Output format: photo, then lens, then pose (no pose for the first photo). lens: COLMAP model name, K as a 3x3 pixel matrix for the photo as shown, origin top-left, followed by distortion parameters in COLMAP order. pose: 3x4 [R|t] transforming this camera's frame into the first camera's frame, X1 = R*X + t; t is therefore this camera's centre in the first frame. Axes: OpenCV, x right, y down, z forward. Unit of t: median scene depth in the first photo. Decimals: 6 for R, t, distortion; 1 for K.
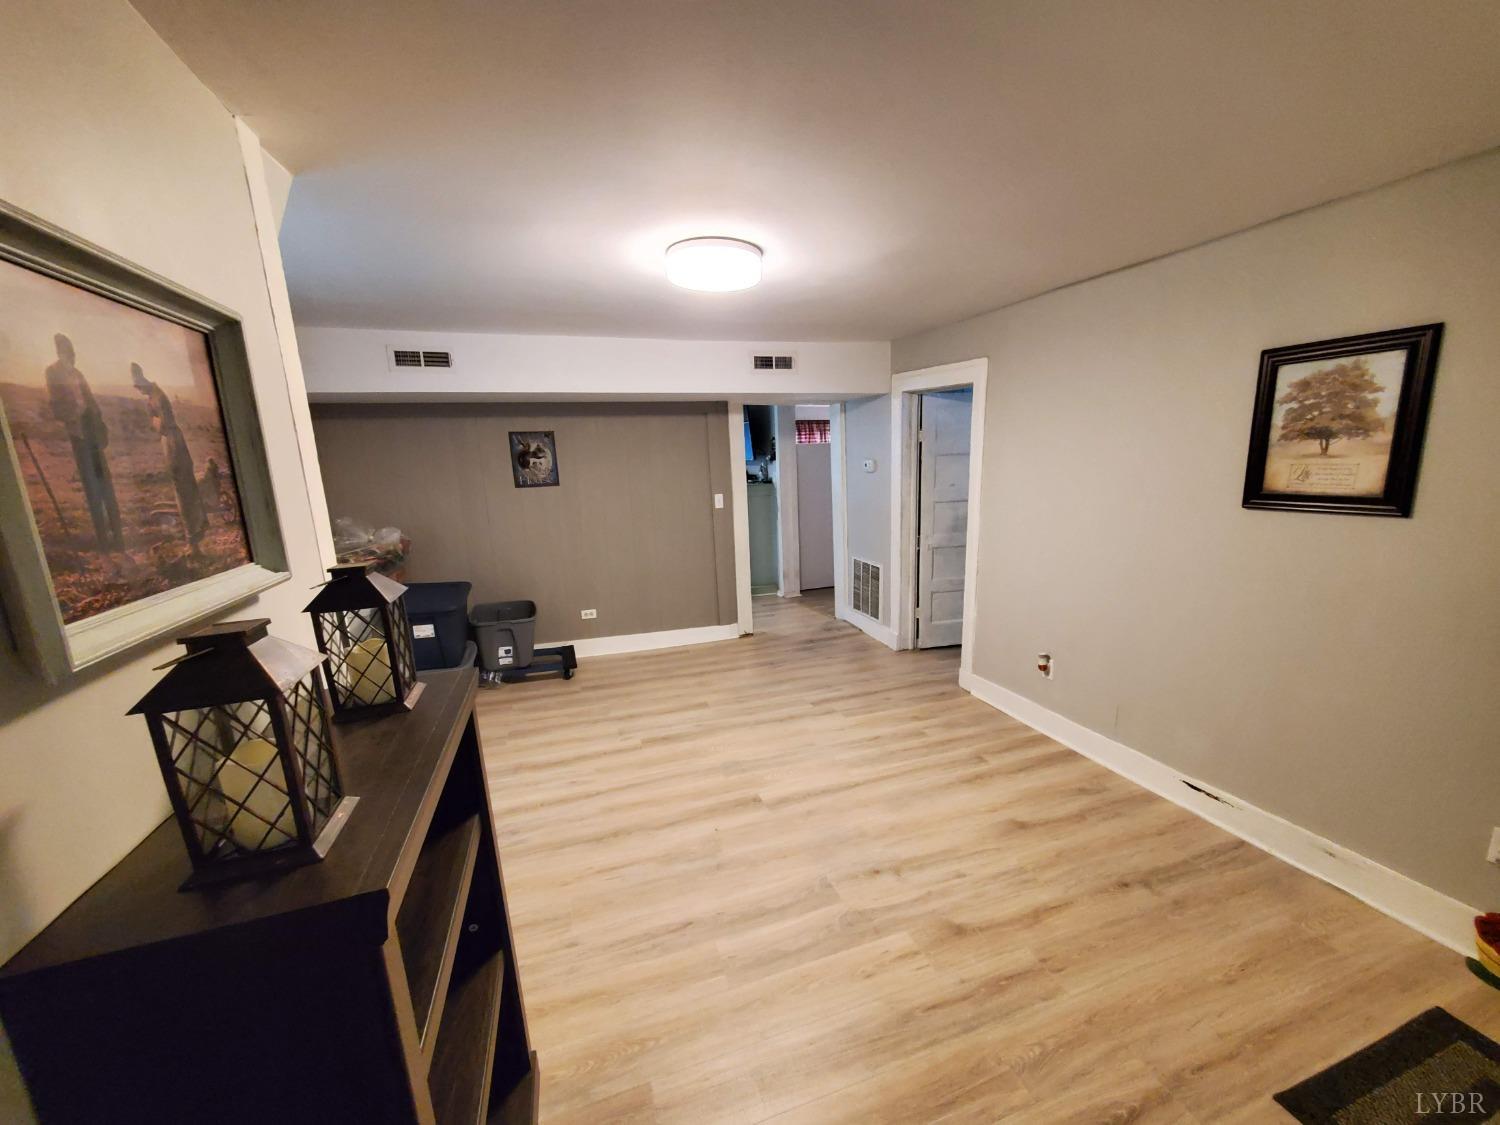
lens RADIAL K [[592.1, 0, 758.9], [0, 592.1, 584.6], [0, 0, 1]] dist [0.019269, -0.014803]
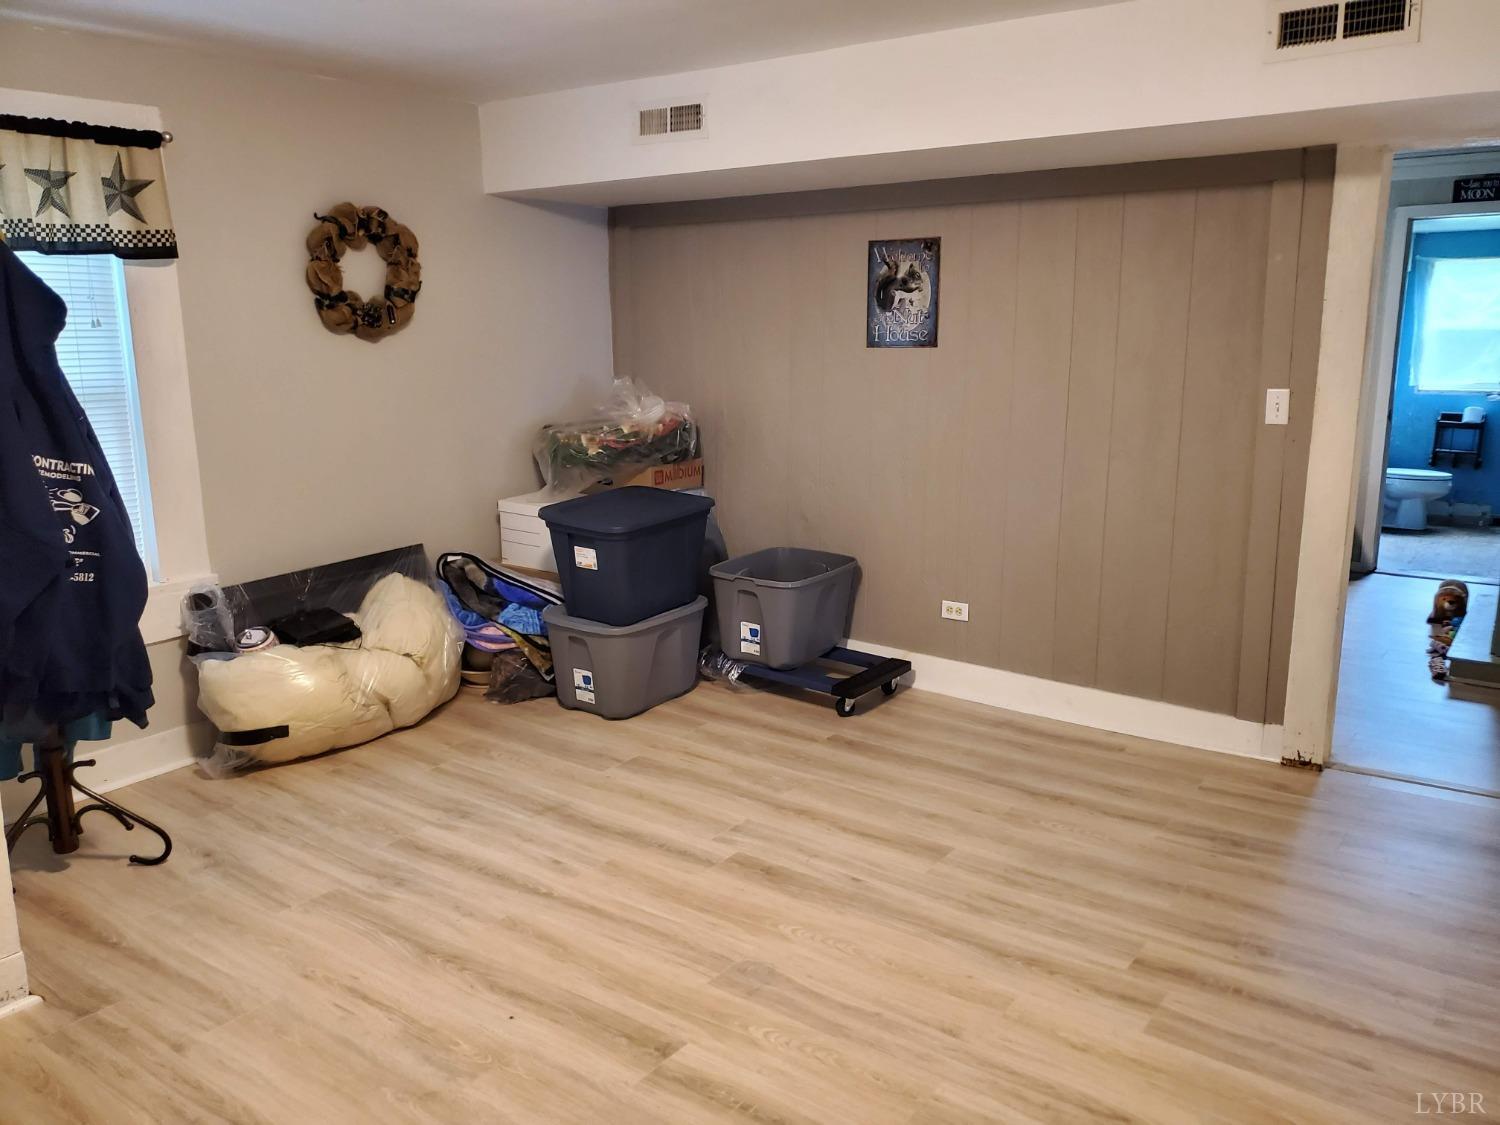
lens RADIAL K [[1172.9, 0, 766.9], [0, 1172.9, 559.9], [0, 0, 1]] dist [0.030292, -0.015001]
pose [[0.588139, 0.191935, -0.785655, 0.439929], [-0.191820, 0.976818, 0.095040, -0.061982], [0.785683, 0.094808, 0.611322, 0.322255]]
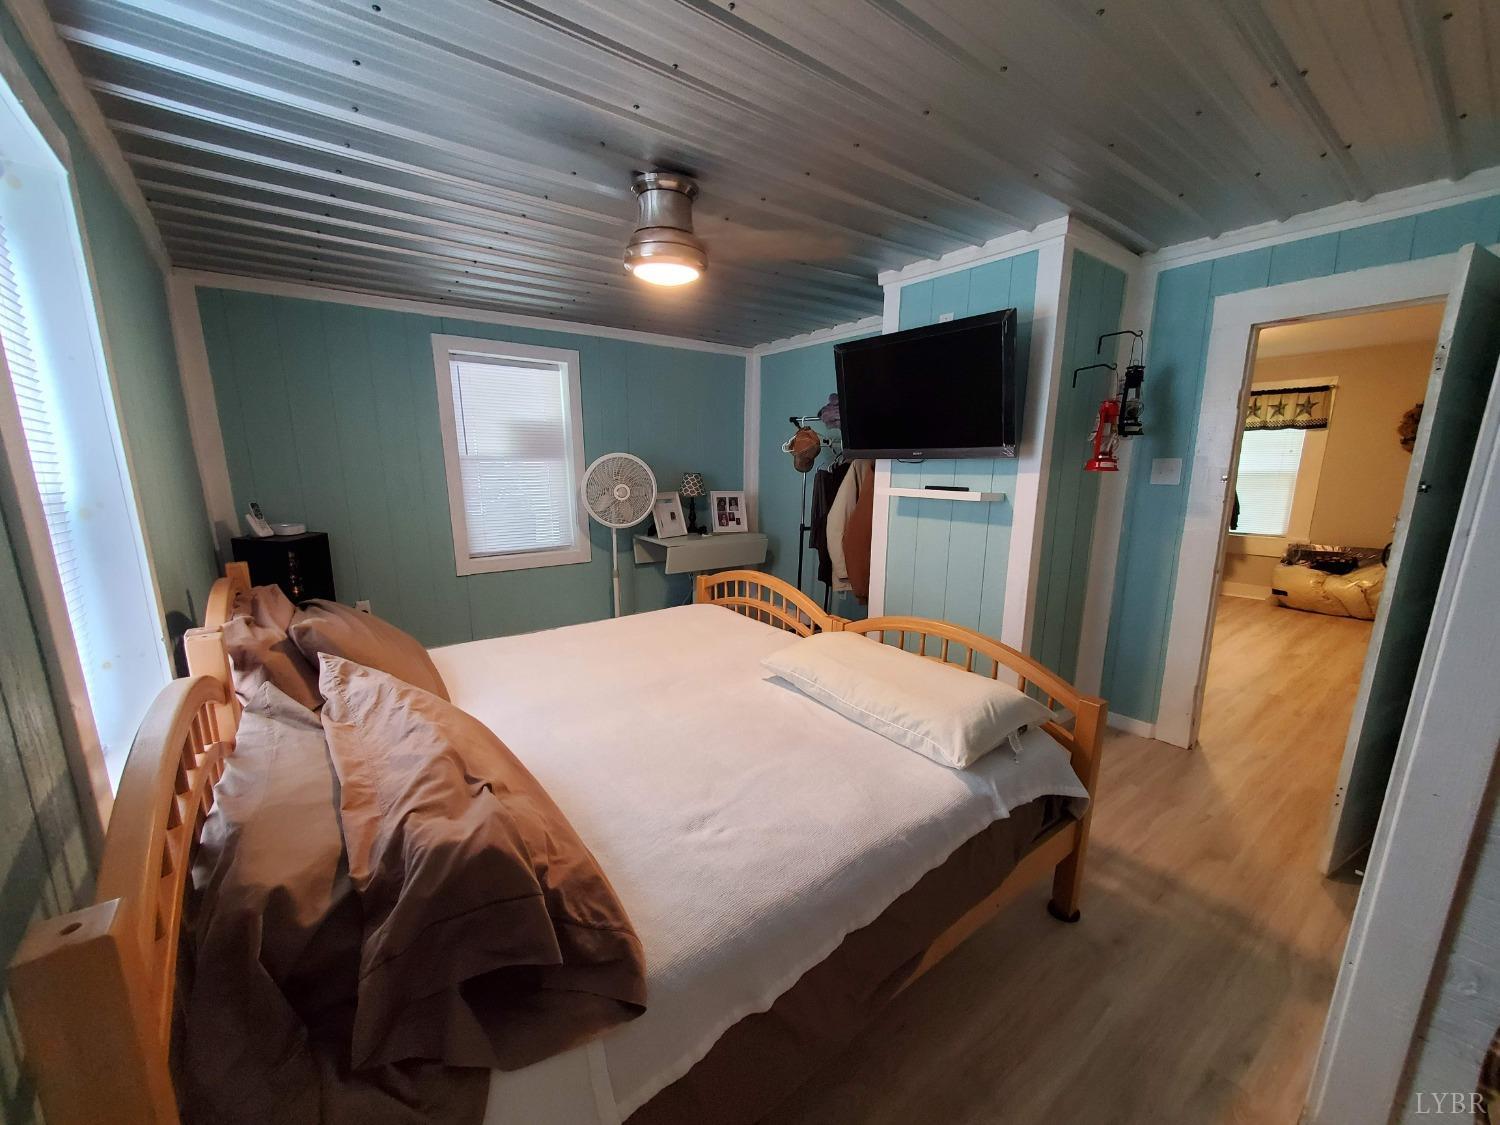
lens RADIAL K [[592.1, 0, 758.9], [0, 592.1, 584.6], [0, 0, 1]] dist [0.019269, -0.014803]
pose [[-0.944348, 0.093546, -0.315366, 1.041019], [-0.049299, 0.907636, 0.416853, -0.283083], [0.325233, 0.409202, -0.852512, 1.337188]]
